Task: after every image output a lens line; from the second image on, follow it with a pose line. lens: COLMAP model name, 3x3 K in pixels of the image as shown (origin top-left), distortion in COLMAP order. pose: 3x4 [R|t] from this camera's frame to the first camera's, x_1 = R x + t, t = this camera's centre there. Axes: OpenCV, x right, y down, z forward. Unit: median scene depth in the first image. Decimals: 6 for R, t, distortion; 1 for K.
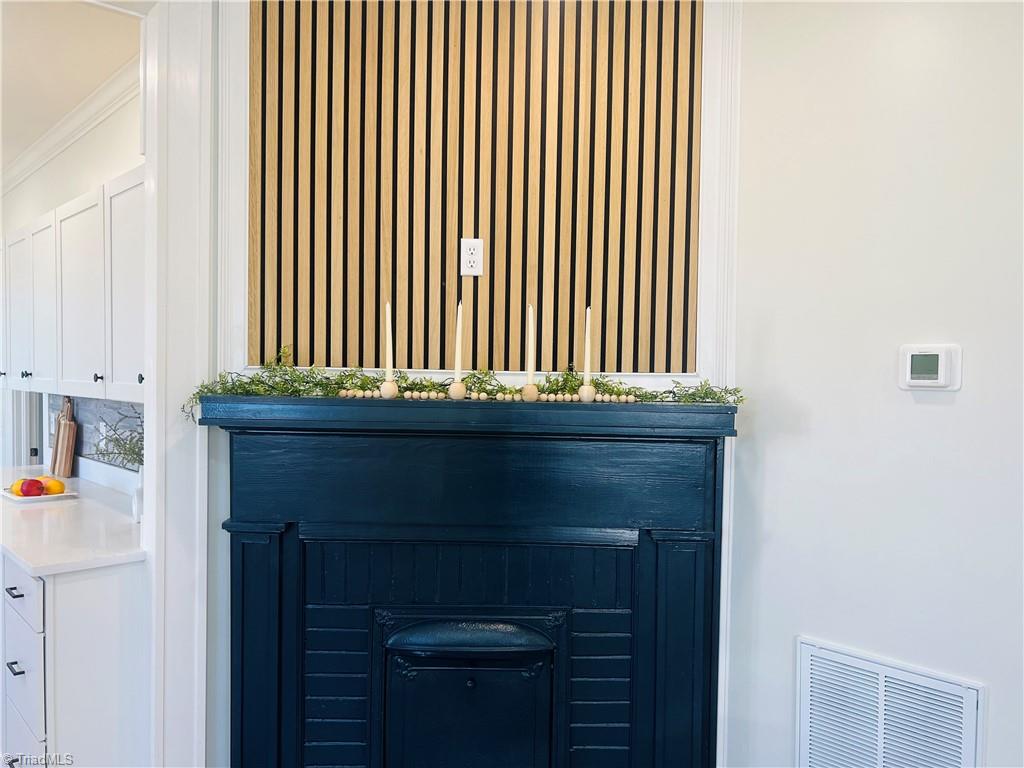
lens RADIAL K [[771.1, 0, 529.5], [0, 771.1, 388.9], [0, 0, 1]] dist [0.054179, -0.068438]
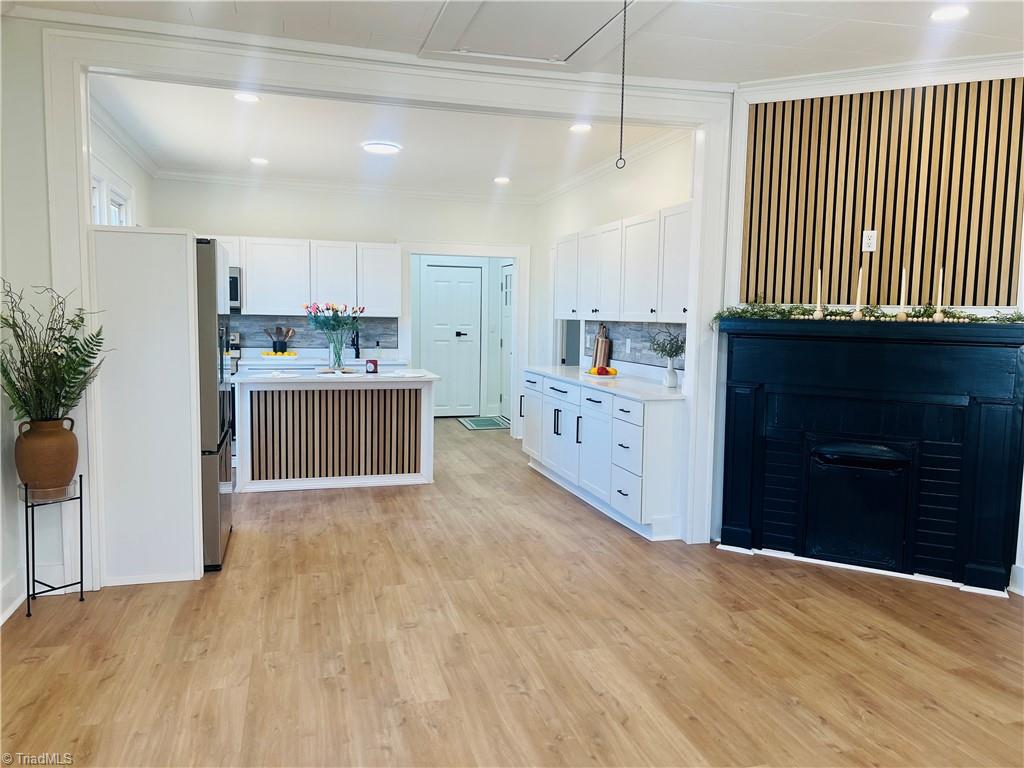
lens RADIAL K [[771.1, 0, 507.2], [0, 771.1, 380.2], [0, 0, 1]] dist [0.054179, -0.068438]
pose [[0.872770, 0.043274, -0.486209, 0.085021], [-0.014086, 0.997881, 0.063529, 0.048600], [0.487928, -0.048598, 0.871530, -1.017825]]
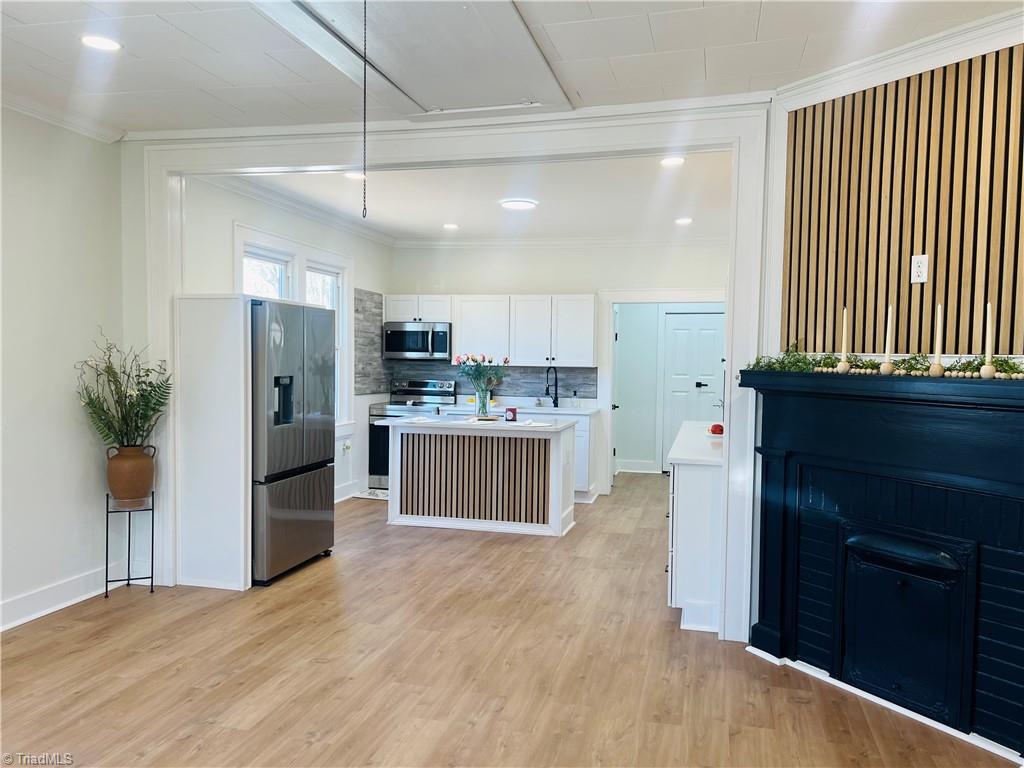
lens RADIAL K [[771.1, 0, 506.7], [0, 771.1, 396.8], [0, 0, 1]] dist [0.054179, -0.068438]
pose [[0.511155, 0.039310, -0.858589, 0.745115], [-0.023628, 0.999219, 0.031682, 0.024618], [0.859164, 0.004092, 0.511684, -0.305658]]
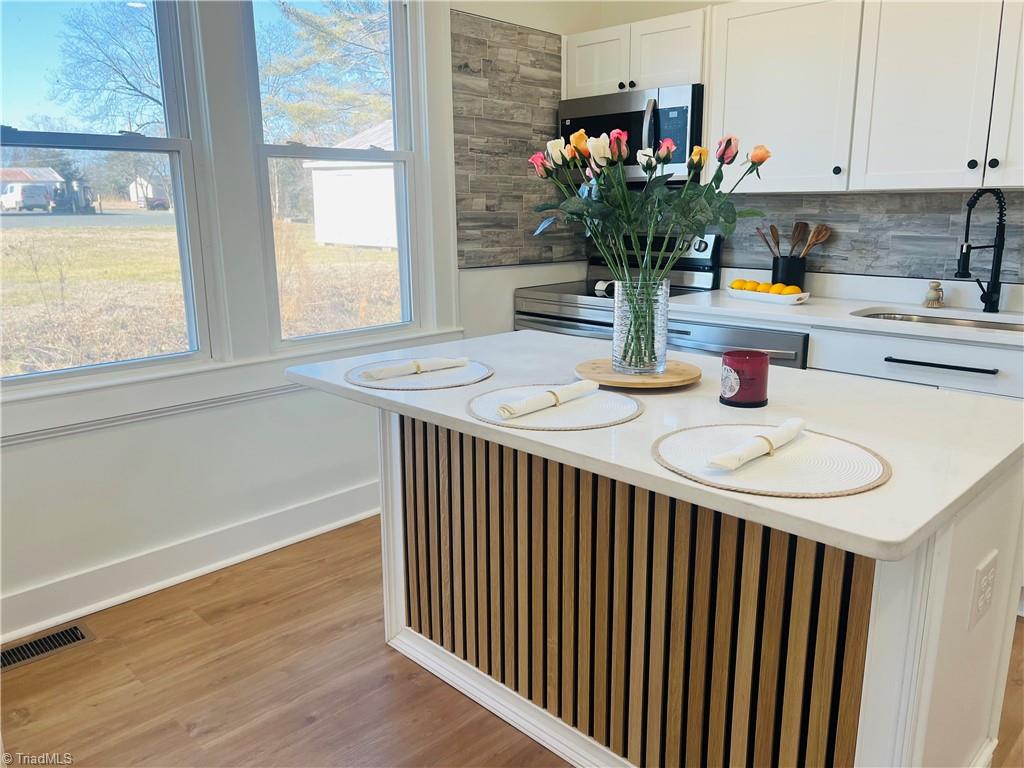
lens RADIAL K [[771.1, 0, 523.1], [0, 771.1, 375.6], [0, 0, 1]] dist [0.054179, -0.068438]
pose [[0.026641, 0.207088, -0.977959, -1.037484], [-0.007491, 0.978321, 0.206961, 0.030512], [0.999617, 0.001812, 0.027614, 0.973441]]
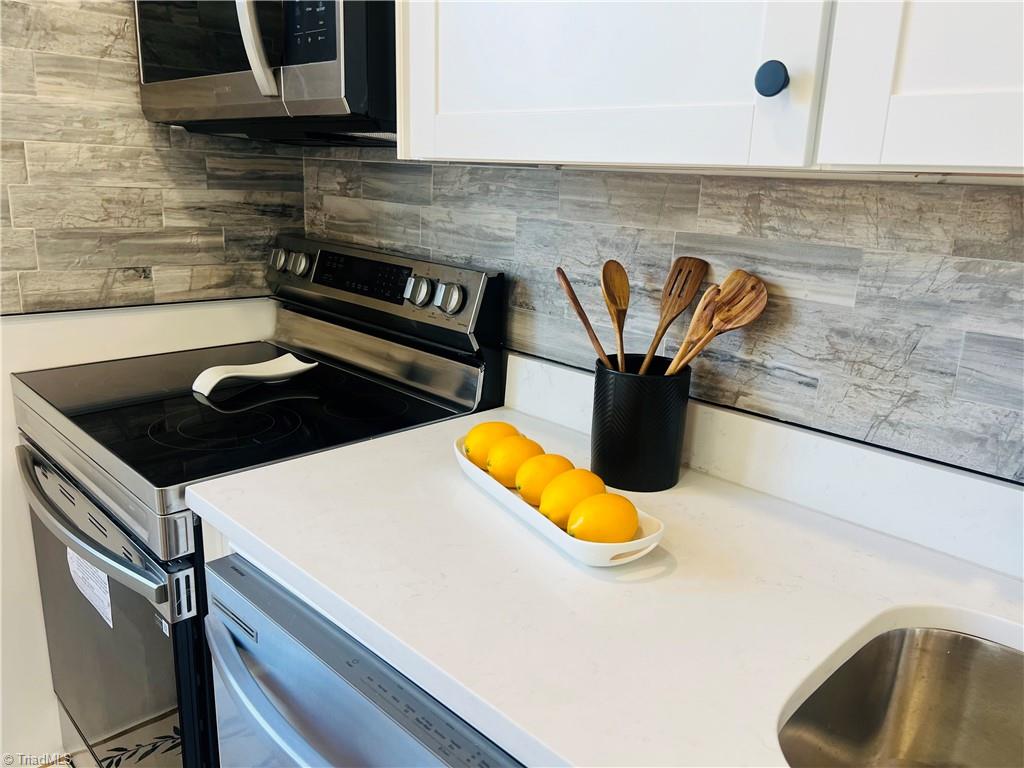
lens RADIAL K [[771.1, 0, 513.9], [0, 771.1, 380.5], [0, 0, 1]] dist [0.054179, -0.068438]
pose [[-0.008015, 0.248441, -0.968614, -2.025578], [-0.053397, 0.967157, 0.248510, 0.004951], [0.998541, 0.053713, 0.005515, 1.431061]]
